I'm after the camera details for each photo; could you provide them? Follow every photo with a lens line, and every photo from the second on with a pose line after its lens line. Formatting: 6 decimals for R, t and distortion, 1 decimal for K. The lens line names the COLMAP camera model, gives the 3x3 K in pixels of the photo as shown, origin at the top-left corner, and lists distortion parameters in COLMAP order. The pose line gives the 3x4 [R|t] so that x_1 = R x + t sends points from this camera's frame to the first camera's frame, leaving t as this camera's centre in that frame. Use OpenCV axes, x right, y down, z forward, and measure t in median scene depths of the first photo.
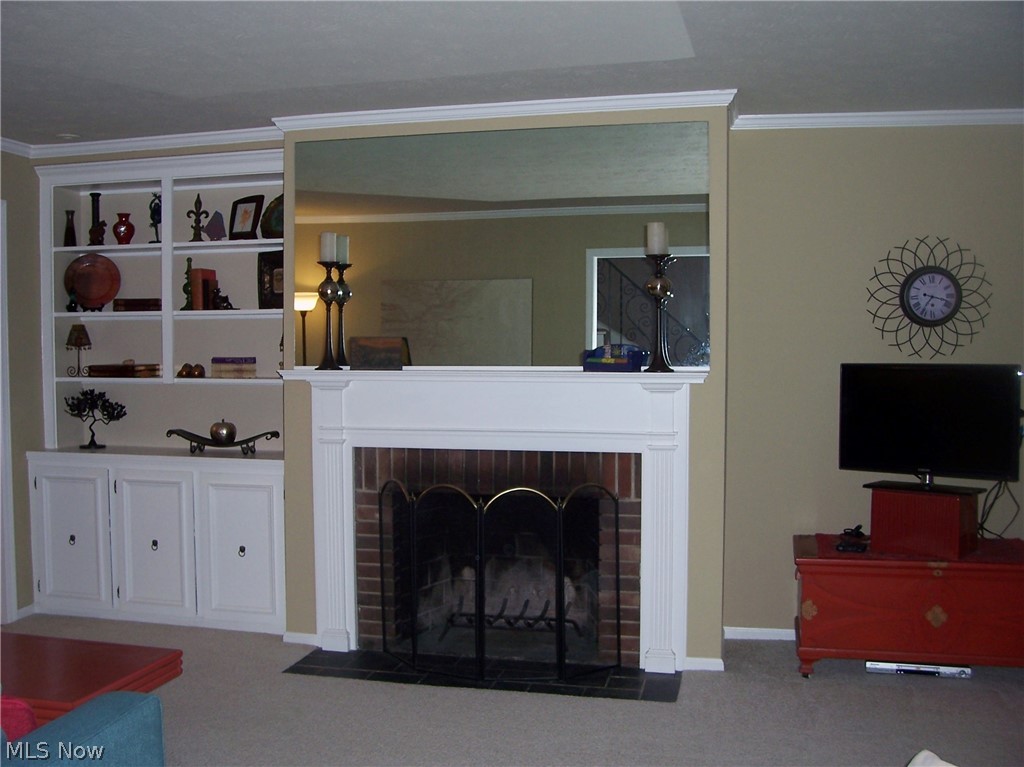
lens RADIAL K [[1033.7, 0, 512.0], [0, 1033.7, 383.5], [0, 0, 1]] dist [-0.201235, 0.192927]
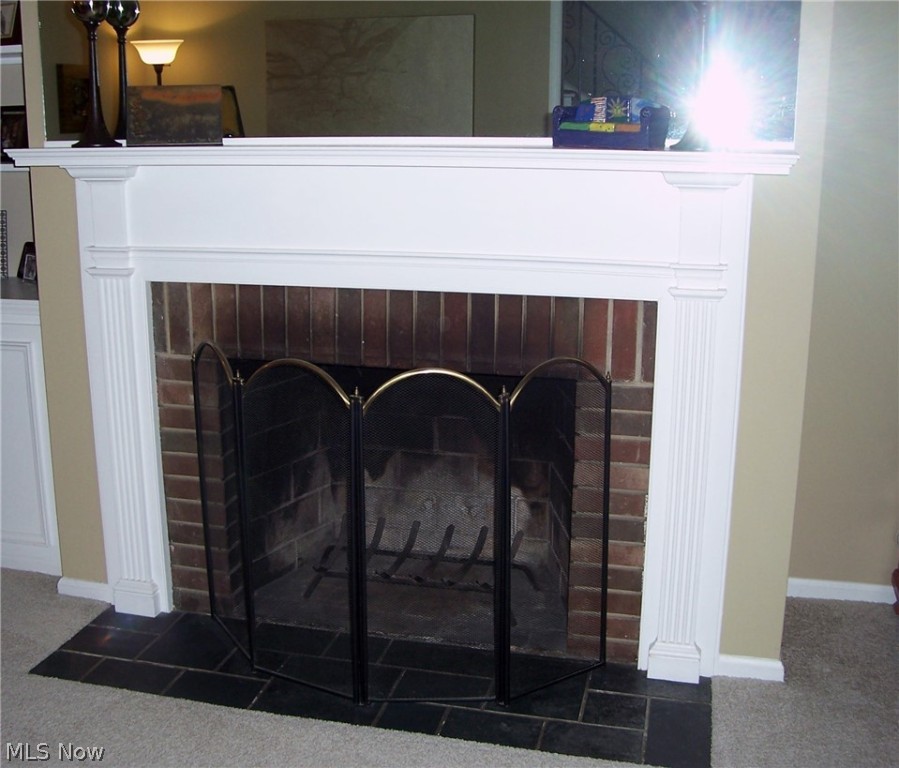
lens RADIAL K [[1112.5, 0, 415.1], [0, 1112.5, 382.7], [0, 0, 1]] dist [-0.140310, -0.025991]
pose [[0.999158, 0.008587, -0.040110, 0.020786], [-0.000470, 0.980175, 0.198132, -0.005237], [0.041016, -0.197946, 0.979354, 0.394382]]
